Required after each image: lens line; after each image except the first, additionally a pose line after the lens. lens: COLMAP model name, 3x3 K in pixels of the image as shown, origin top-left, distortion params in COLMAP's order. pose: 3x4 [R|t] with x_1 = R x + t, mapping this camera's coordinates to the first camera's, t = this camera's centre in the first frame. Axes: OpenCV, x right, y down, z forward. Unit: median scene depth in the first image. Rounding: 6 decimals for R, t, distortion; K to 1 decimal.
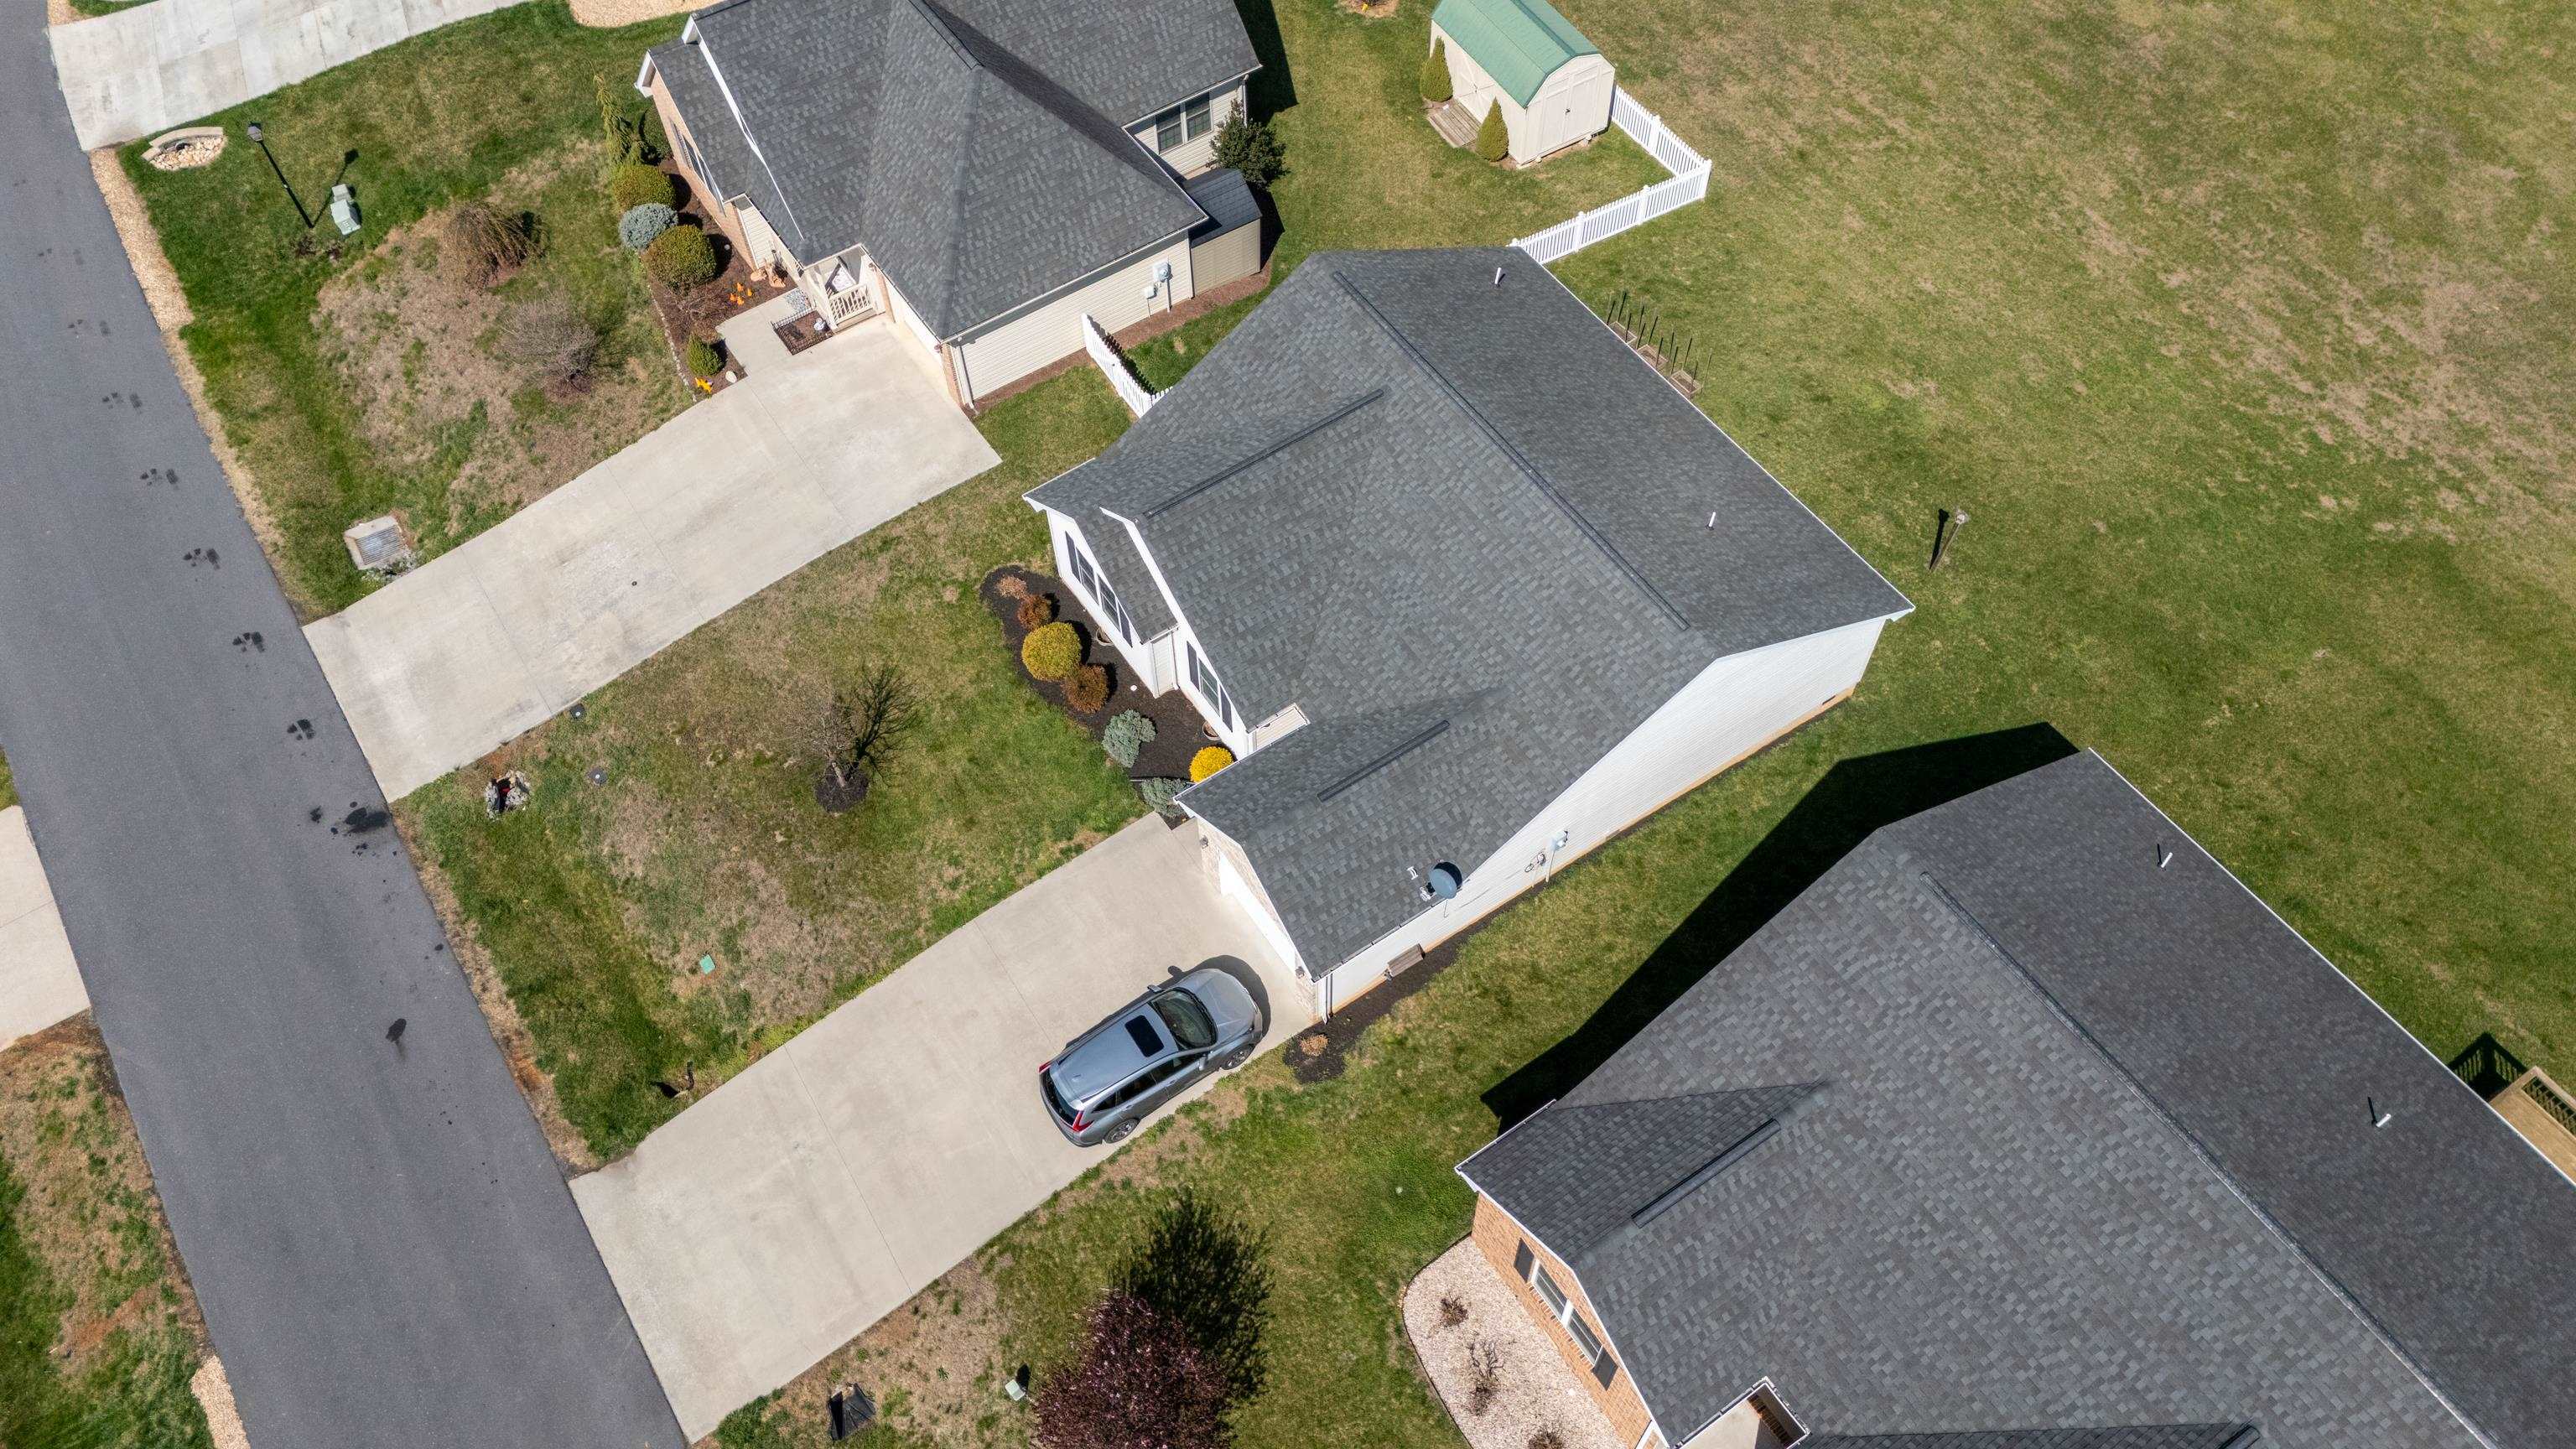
lens RADIAL K [[1891.9, 0, 1288.0], [0, 1891.9, 724.5], [0, 0, 1]] dist [0.083064, -0.079186]
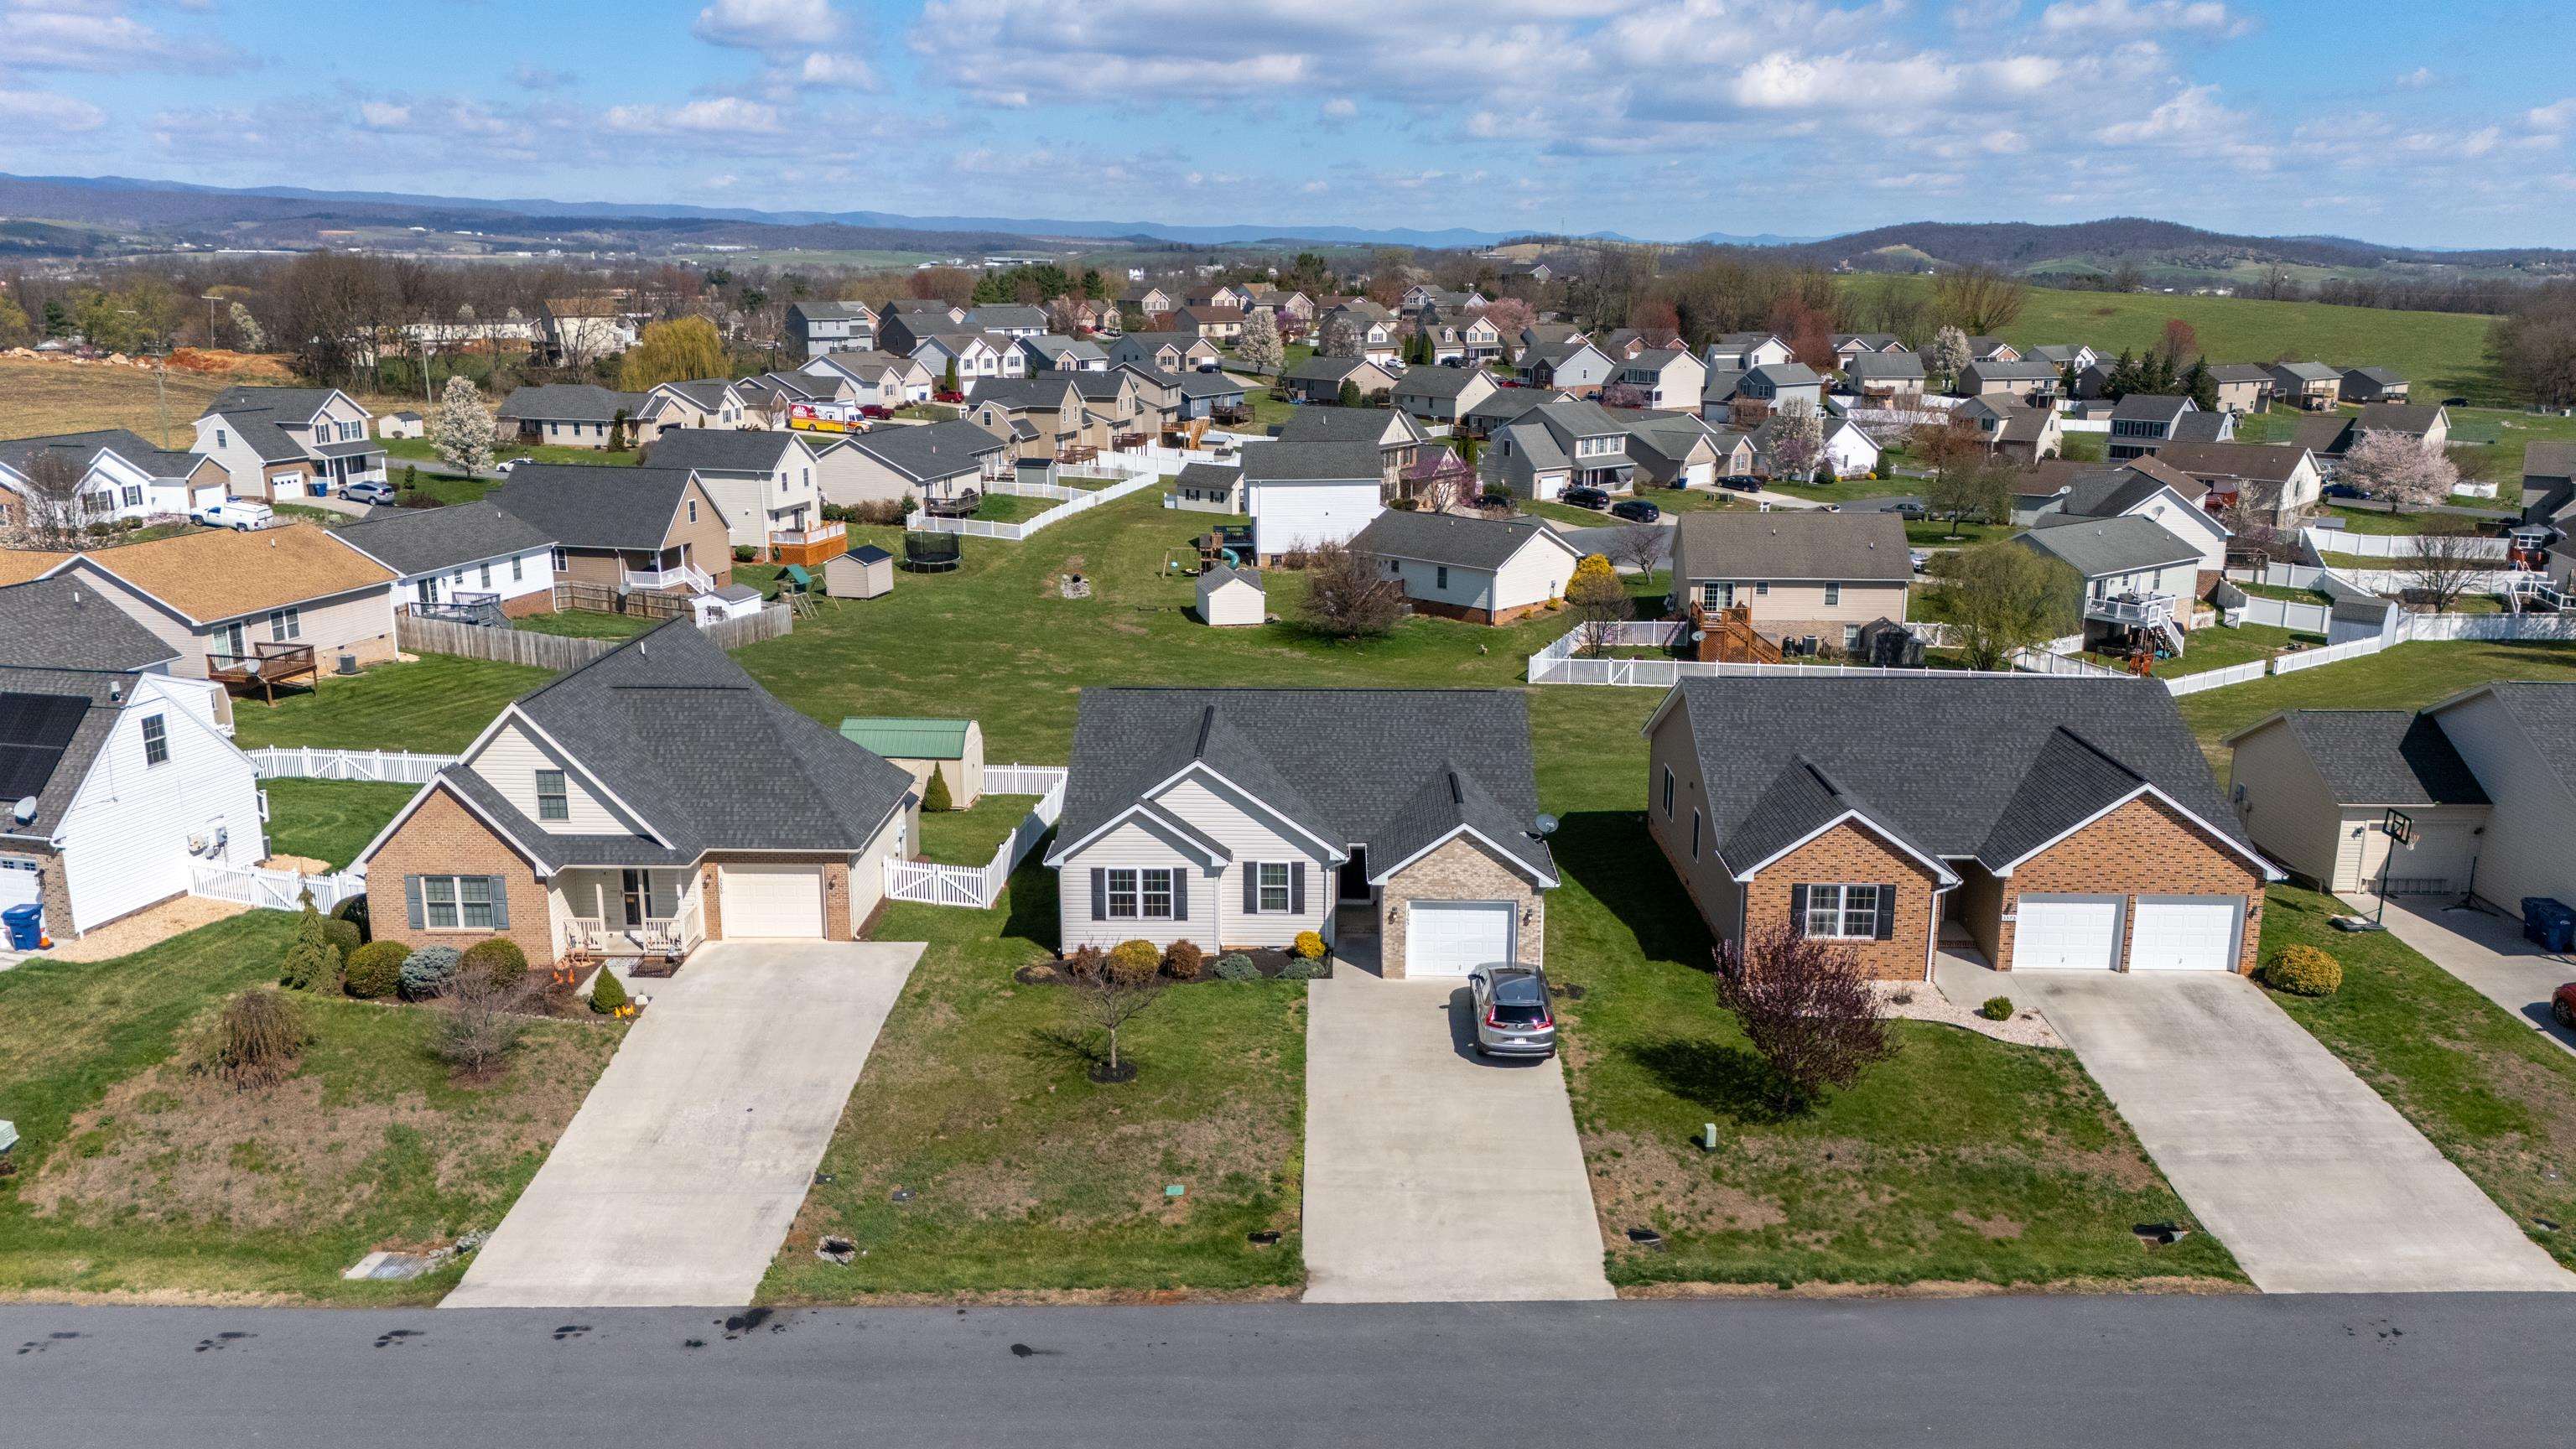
lens RADIAL K [[1883.7, 0, 1288.0], [0, 1883.7, 724.5], [0, 0, 1]] dist [0.087601, -0.087059]
pose [[0.577570, -0.176871, 0.796950, -0.976321], [0.673959, 0.654187, -0.343248, 0.332073], [-0.460643, 0.735361, 0.497043, 0.271895]]
